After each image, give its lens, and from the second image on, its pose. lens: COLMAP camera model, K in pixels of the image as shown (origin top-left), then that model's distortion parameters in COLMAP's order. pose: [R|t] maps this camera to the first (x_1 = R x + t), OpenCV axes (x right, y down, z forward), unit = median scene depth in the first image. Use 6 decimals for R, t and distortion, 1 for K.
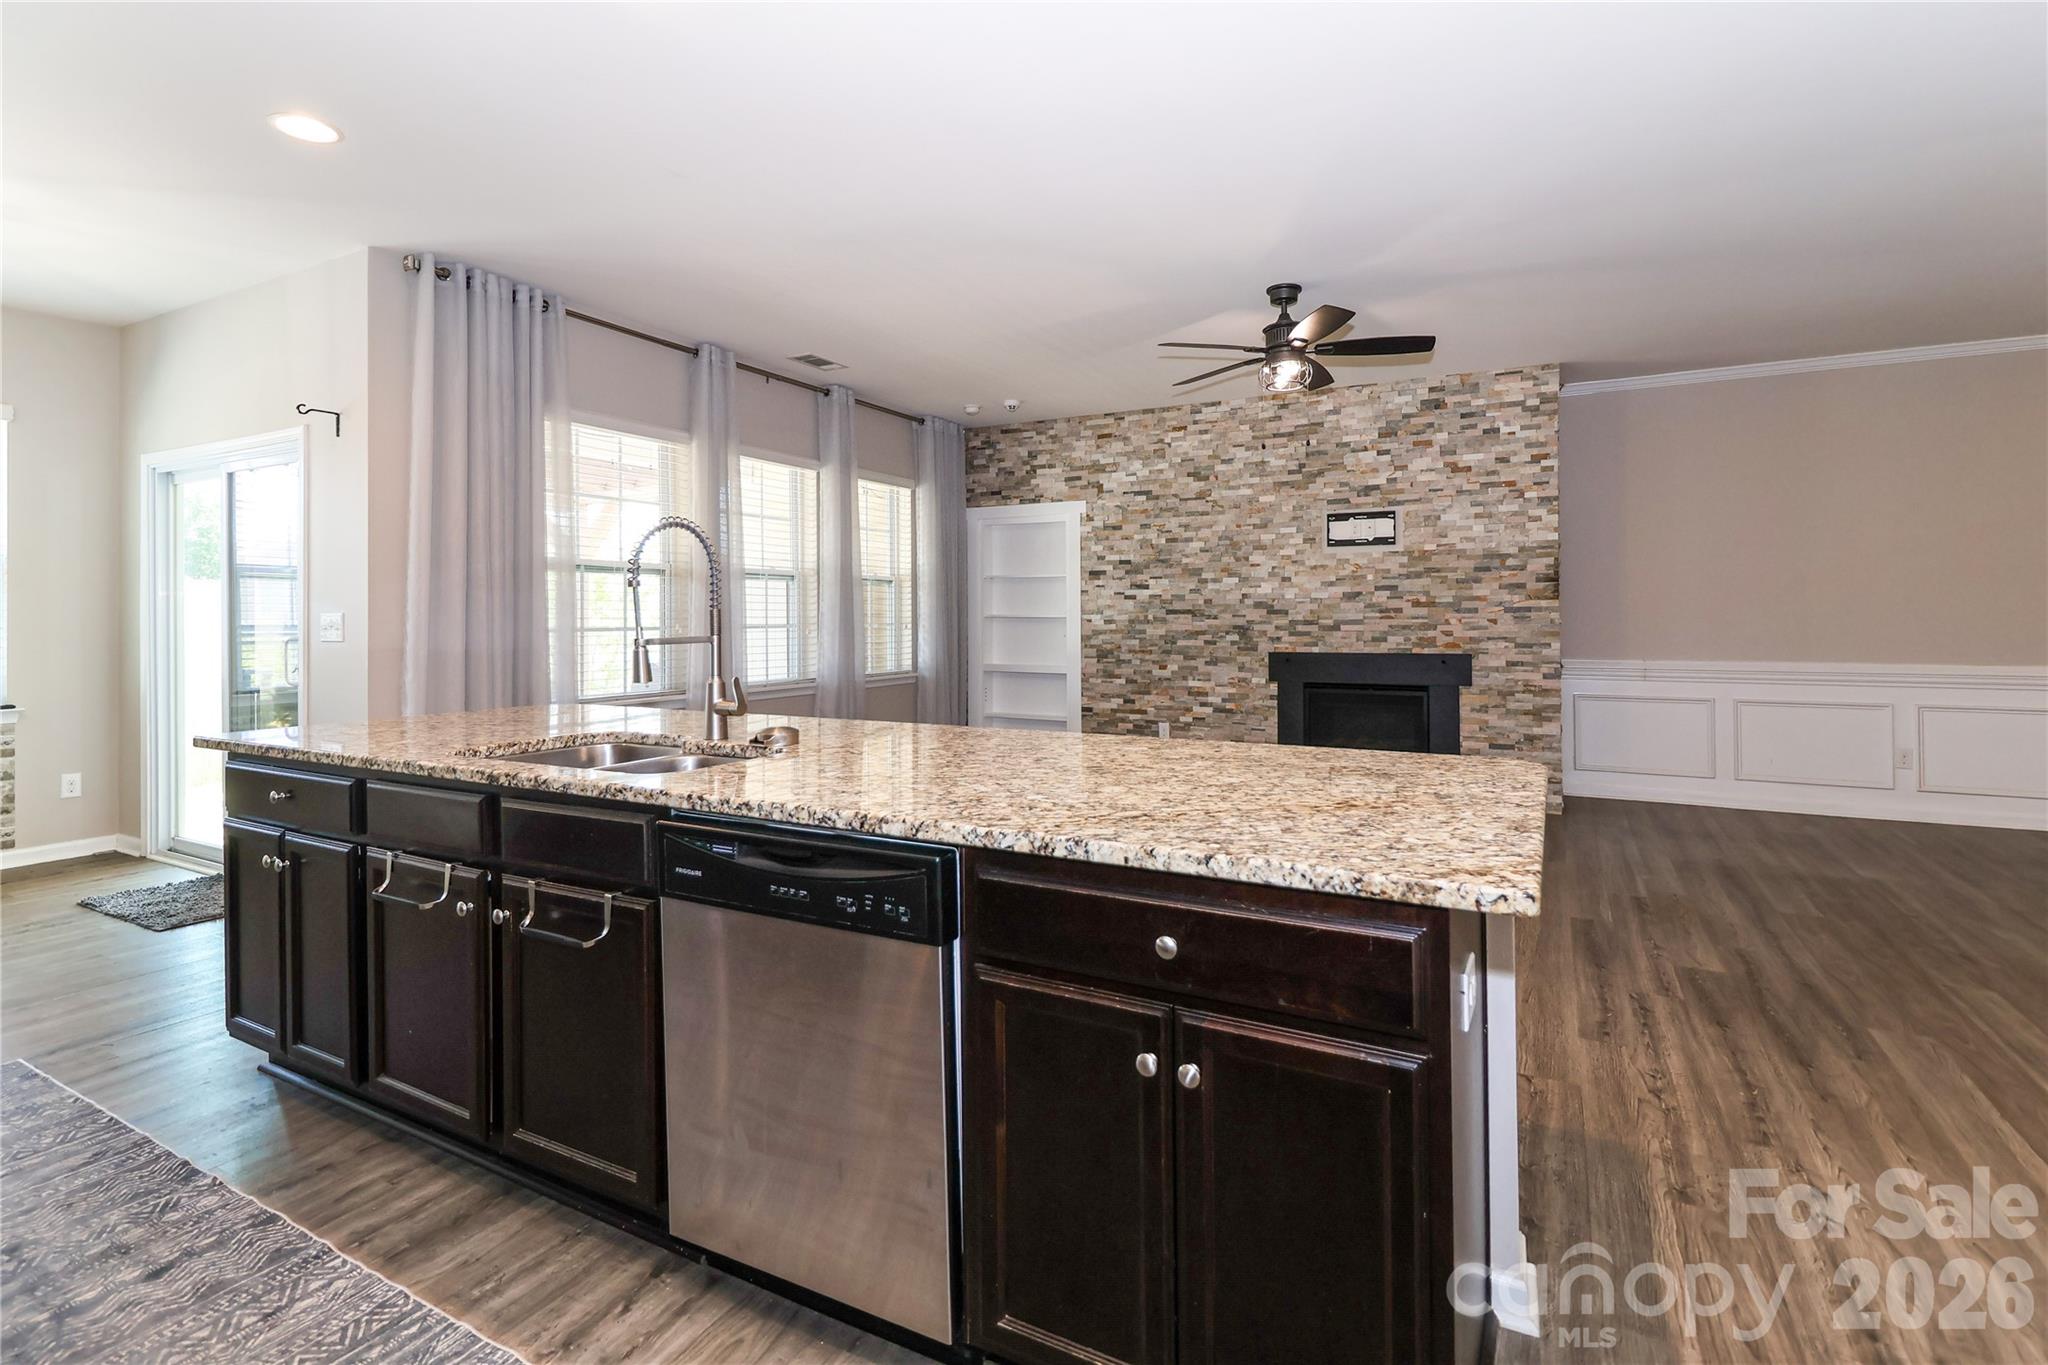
lens RADIAL K [[949.4, 0, 1047.6], [0, 949.4, 617.4], [0, 0, 1]] dist [0.012022, -0.009582]
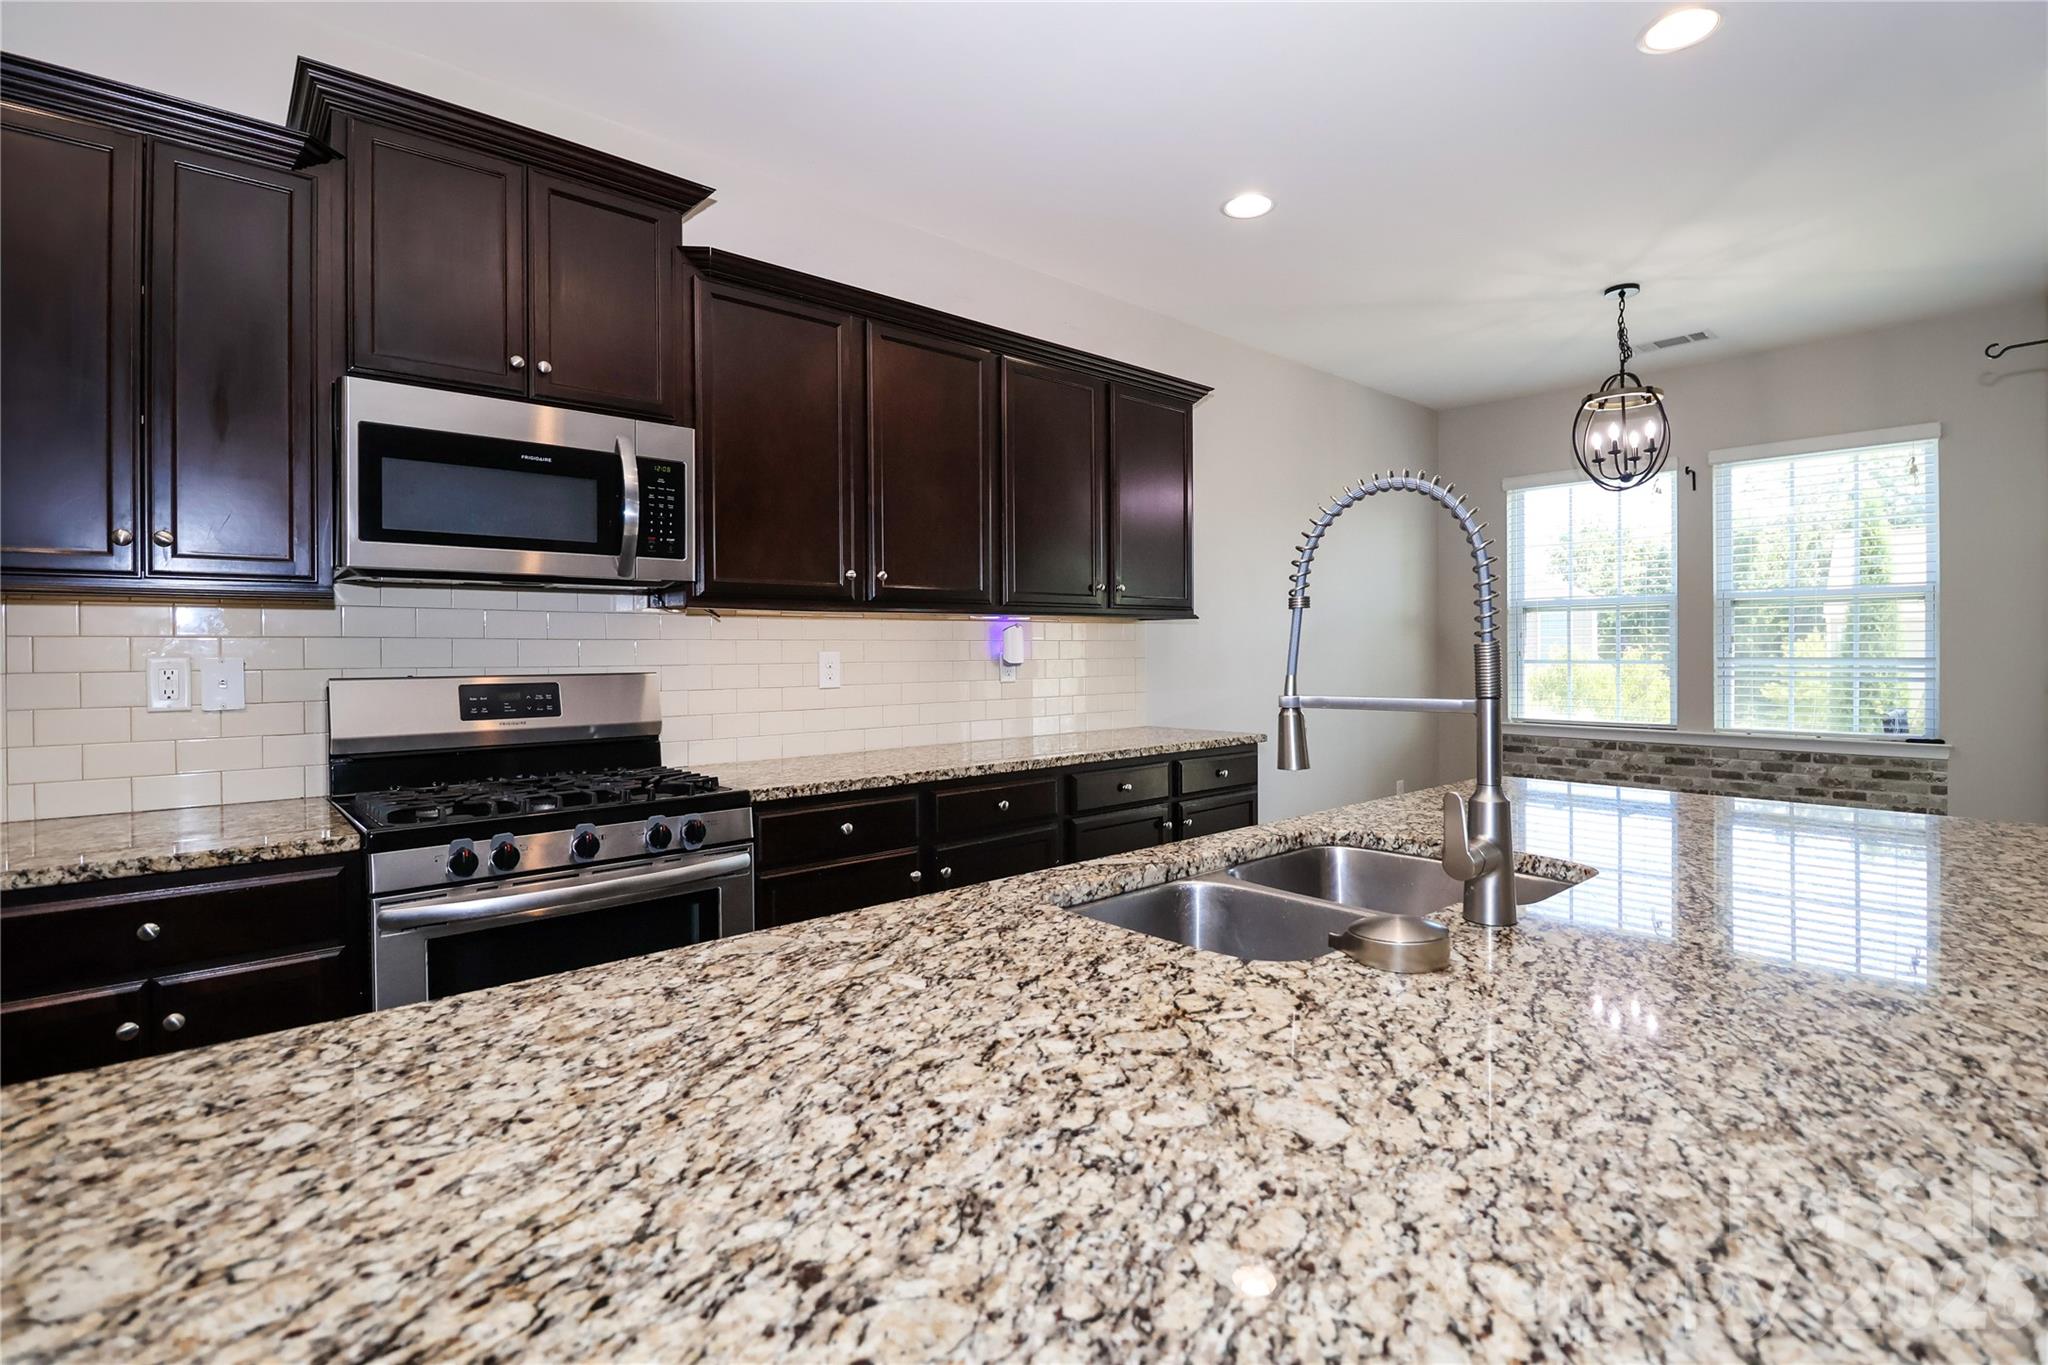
lens RADIAL K [[949.4, 0, 1052.6], [0, 949.4, 651.6], [0, 0, 1]] dist [0.012022, -0.009582]
pose [[-0.335011, 0.007394, -0.942185, 0.066394], [0.004759, 0.999970, 0.006155, -0.004142], [0.942202, -0.002422, -0.335036, 0.363162]]
